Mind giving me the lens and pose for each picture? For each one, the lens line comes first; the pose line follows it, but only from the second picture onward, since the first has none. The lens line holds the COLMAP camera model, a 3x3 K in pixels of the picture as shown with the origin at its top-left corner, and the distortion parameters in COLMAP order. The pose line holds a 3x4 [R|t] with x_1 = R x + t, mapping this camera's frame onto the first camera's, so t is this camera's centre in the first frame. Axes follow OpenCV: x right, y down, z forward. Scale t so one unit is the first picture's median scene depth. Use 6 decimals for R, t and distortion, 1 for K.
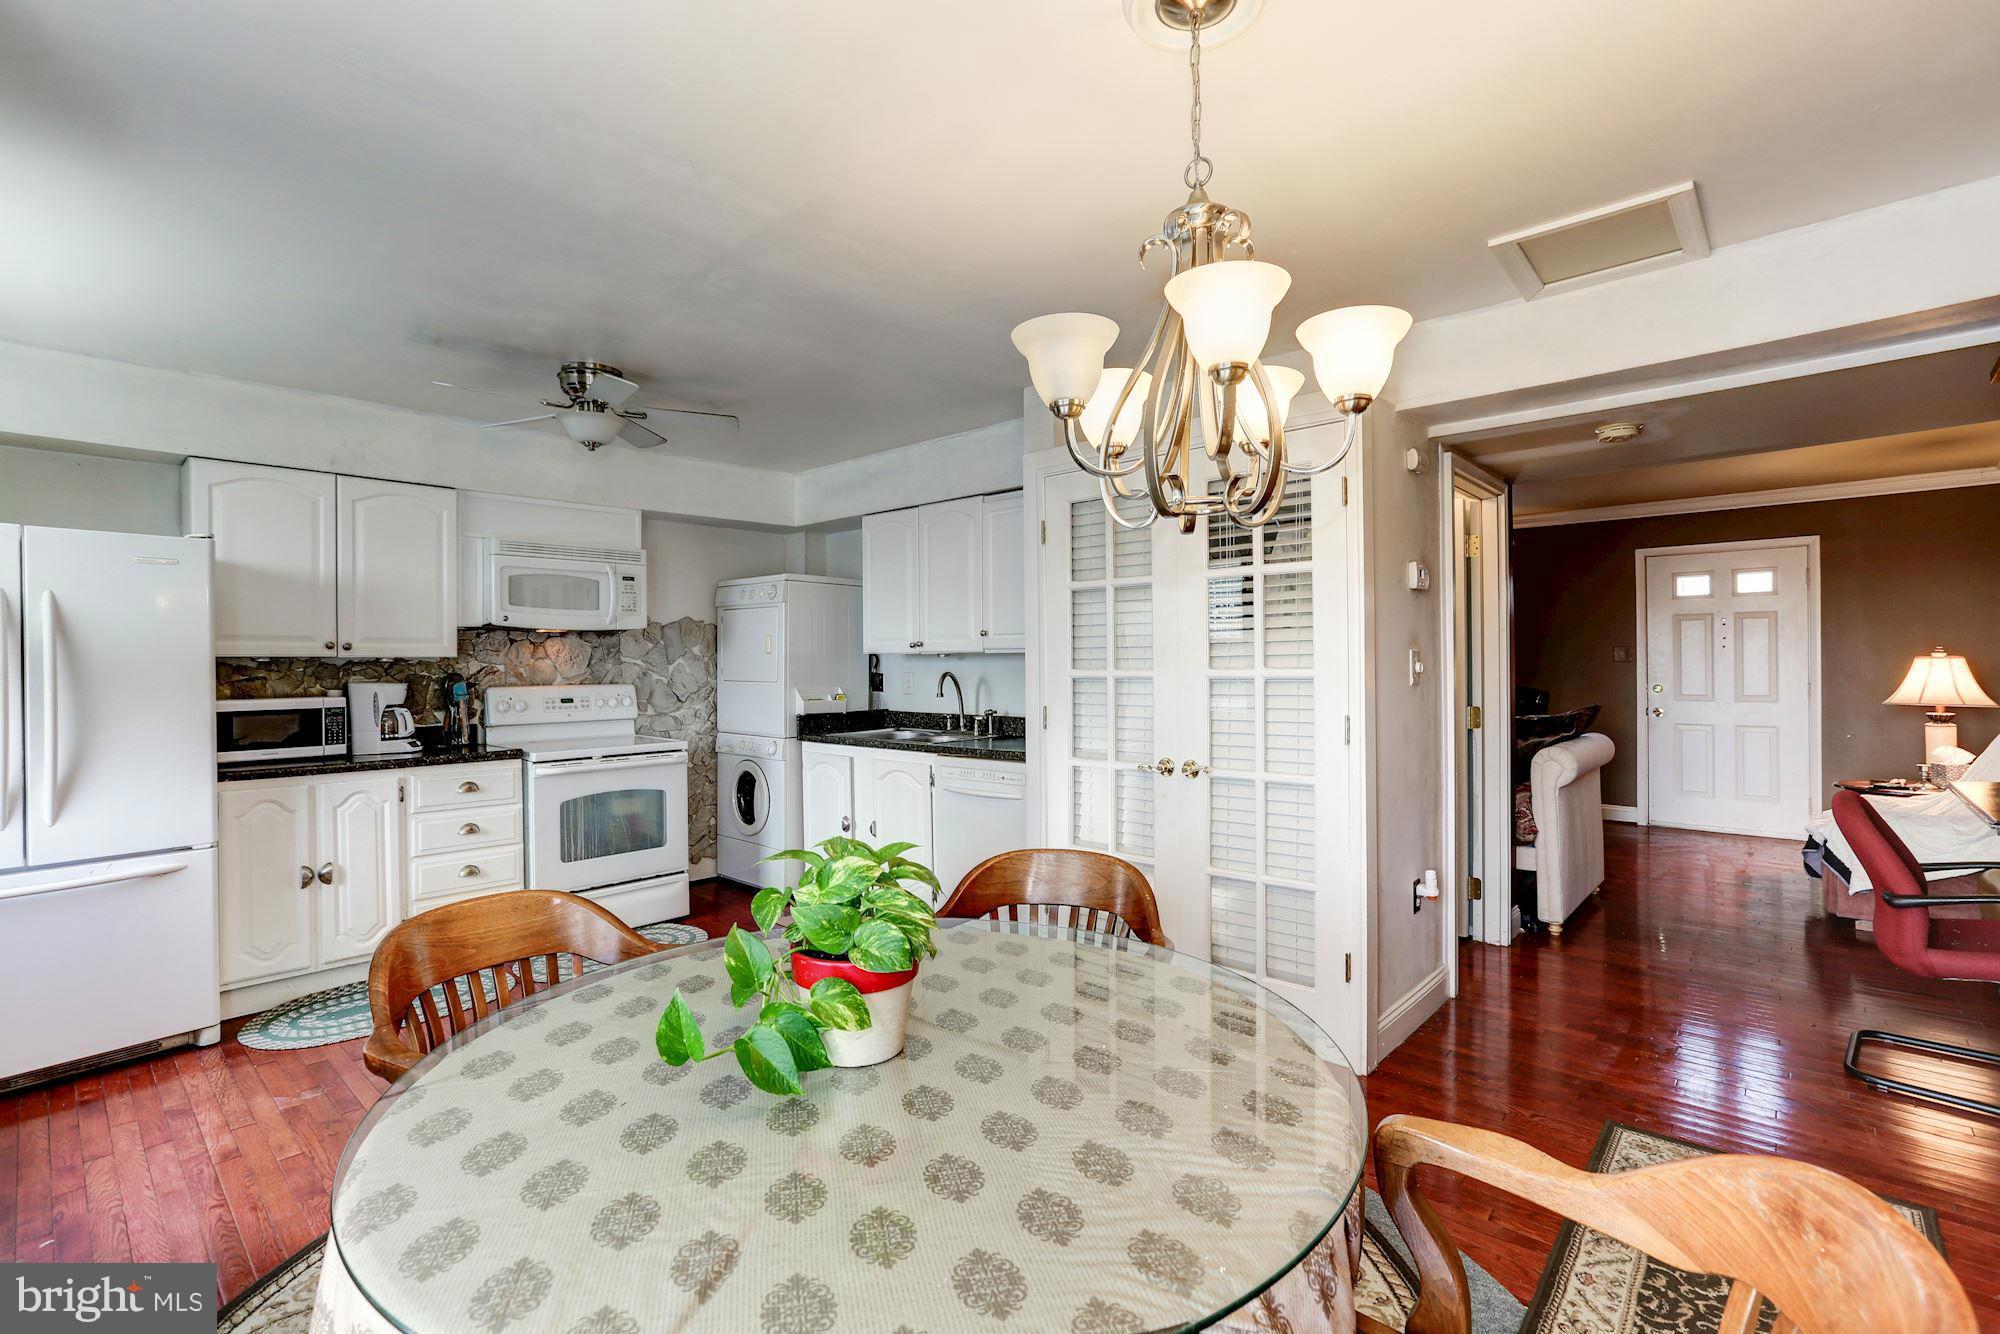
lens RADIAL K [[900.1, 0, 996.1], [0, 900.1, 660.7], [0, 0, 1]] dist [-0.031533, 0.014526]
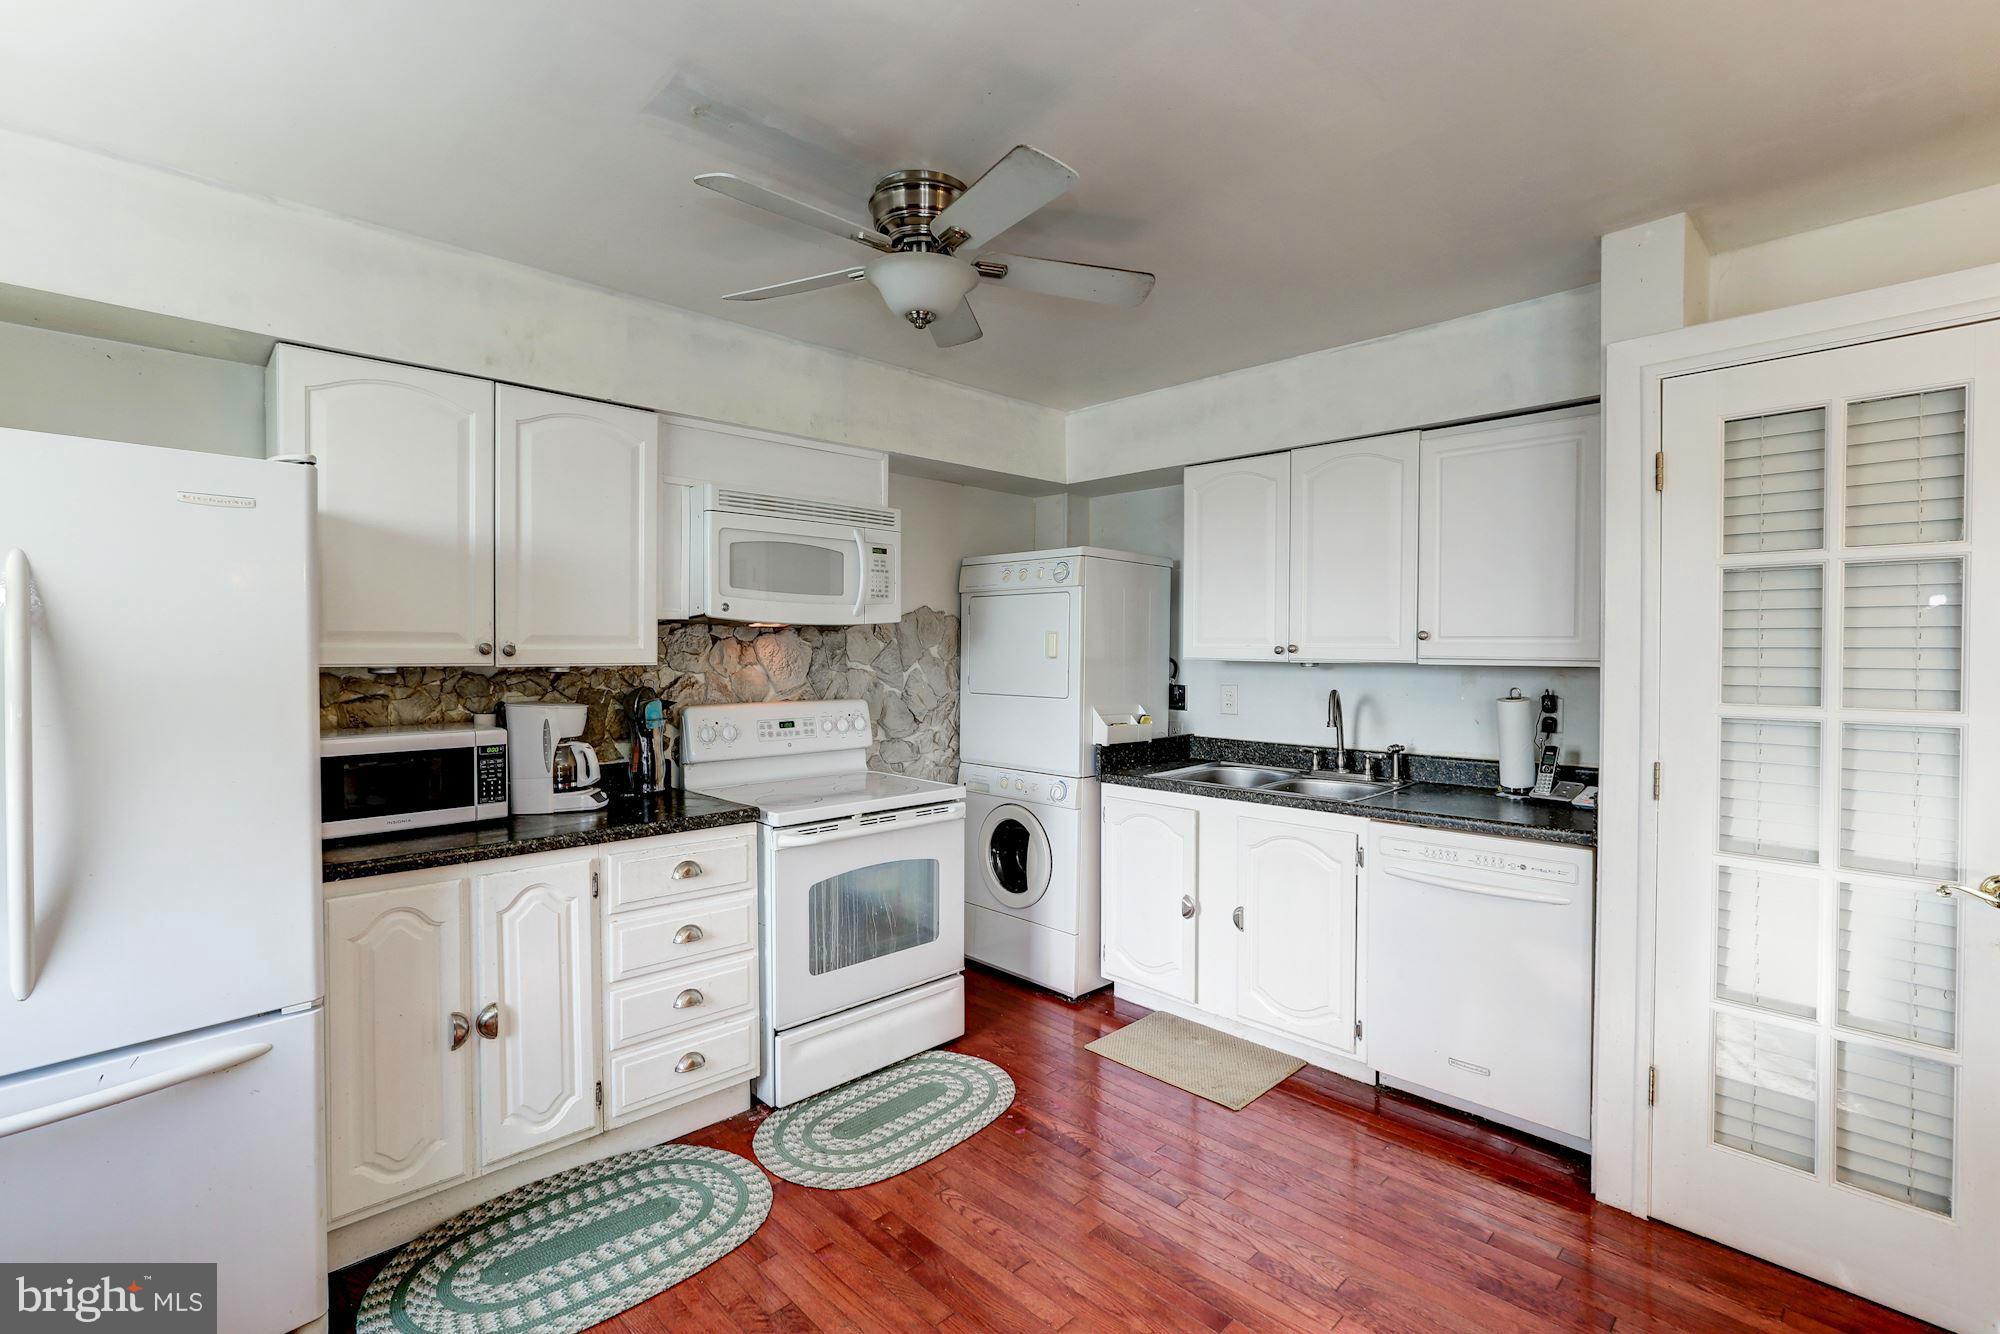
lens RADIAL K [[900.1, 0, 993.3], [0, 900.1, 660.8], [0, 0, 1]] dist [-0.031533, 0.014526]
pose [[0.998066, 0.010079, -0.061336, -0.310202], [-0.009327, 0.999878, 0.012525, -0.017839], [0.061455, -0.011929, 0.998039, 0.342821]]
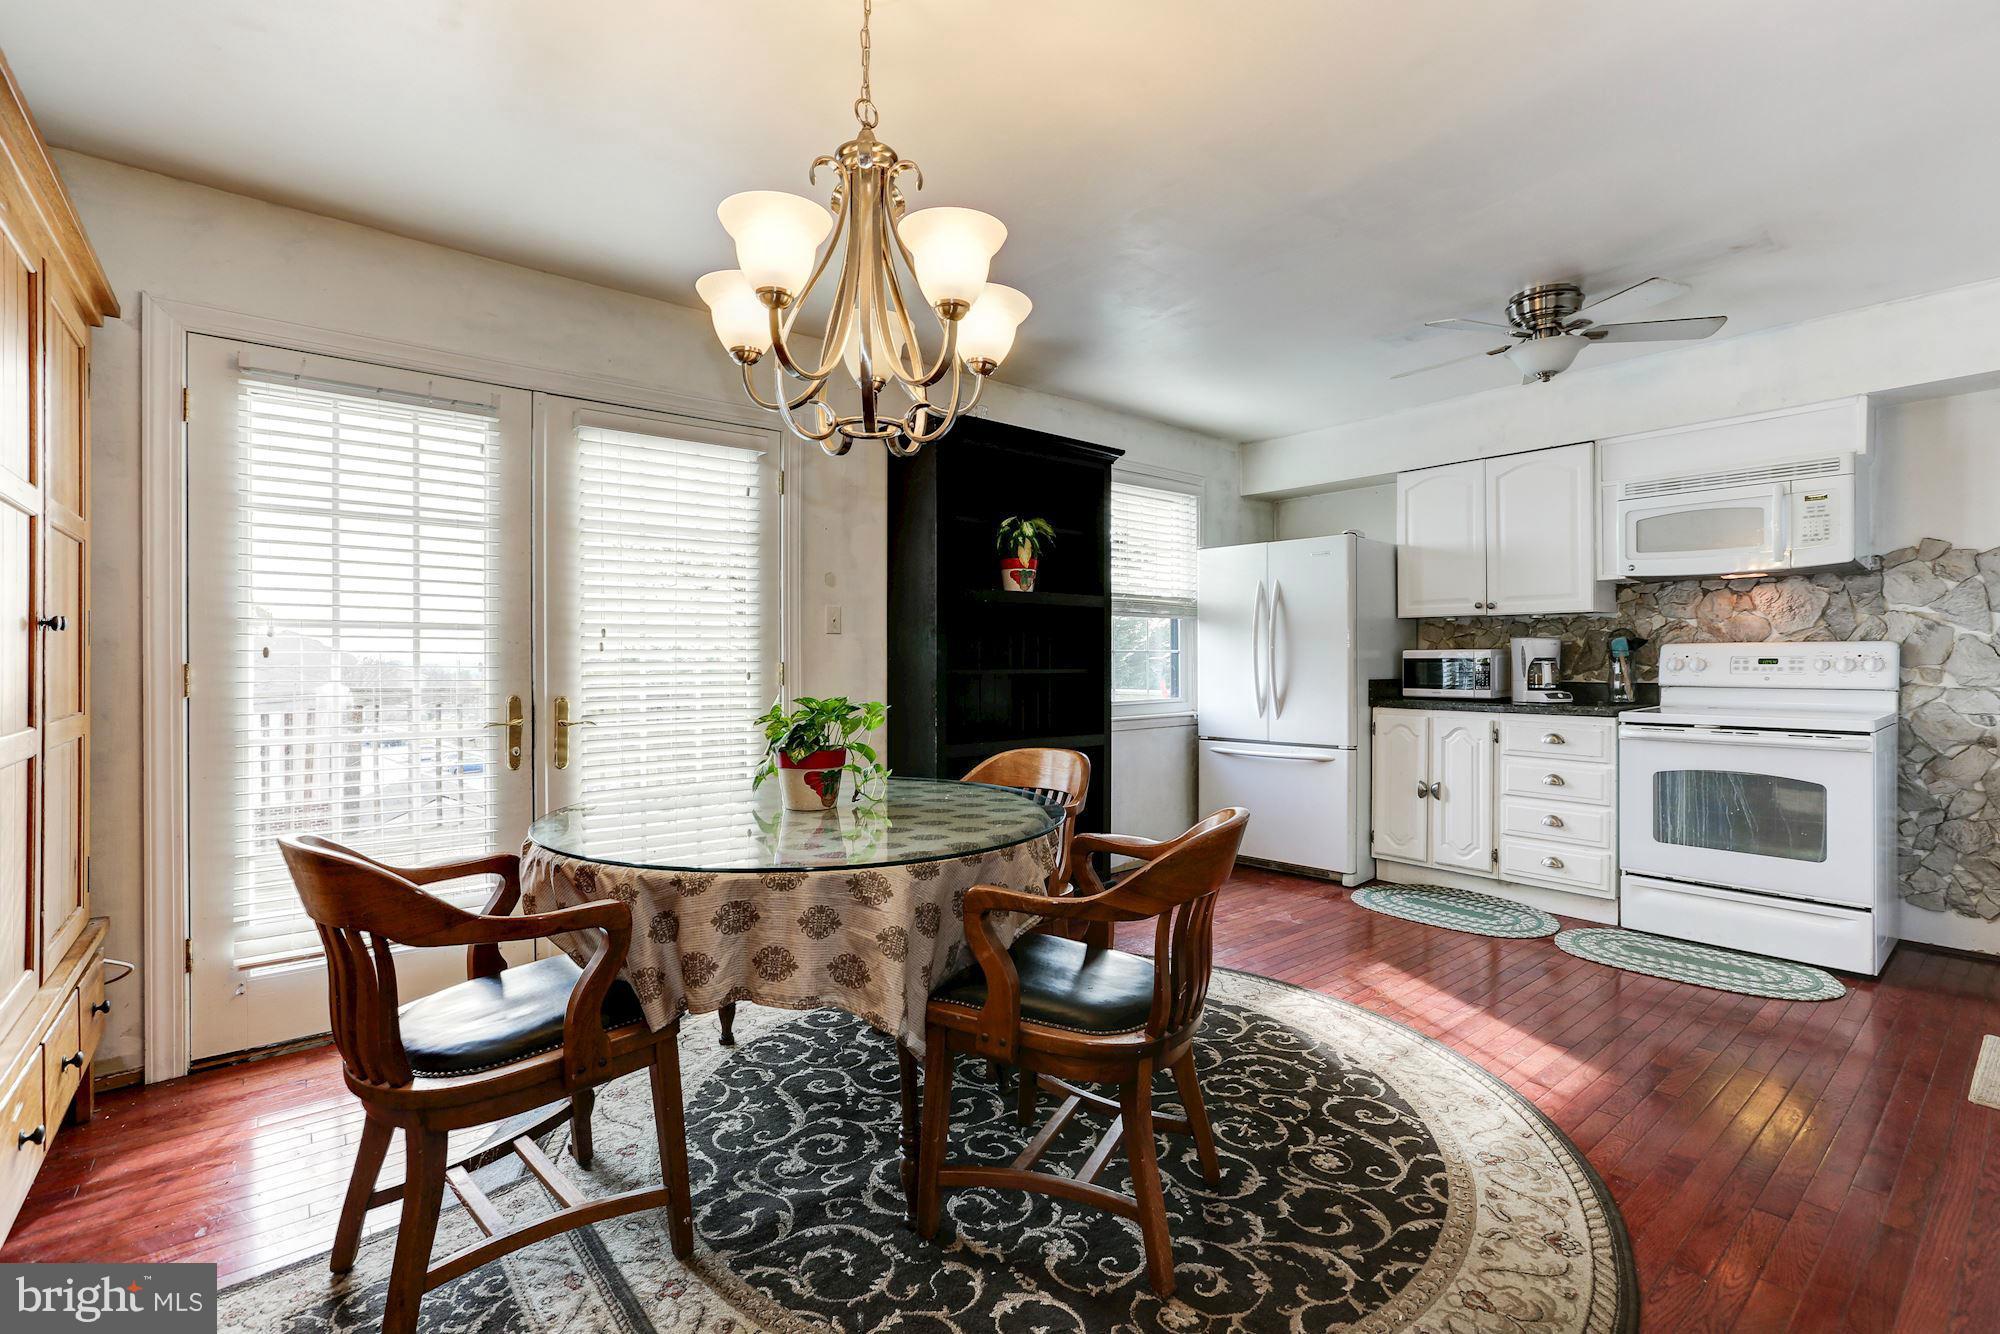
lens RADIAL K [[900.1, 0, 989.6], [0, 900.1, 660.5], [0, 0, 1]] dist [-0.031533, 0.014526]
pose [[-0.154215, 0.012314, -0.987961, 0.472644], [0.005490, 0.999918, 0.011606, 0.034962], [0.988022, -0.003634, -0.154270, 0.486132]]
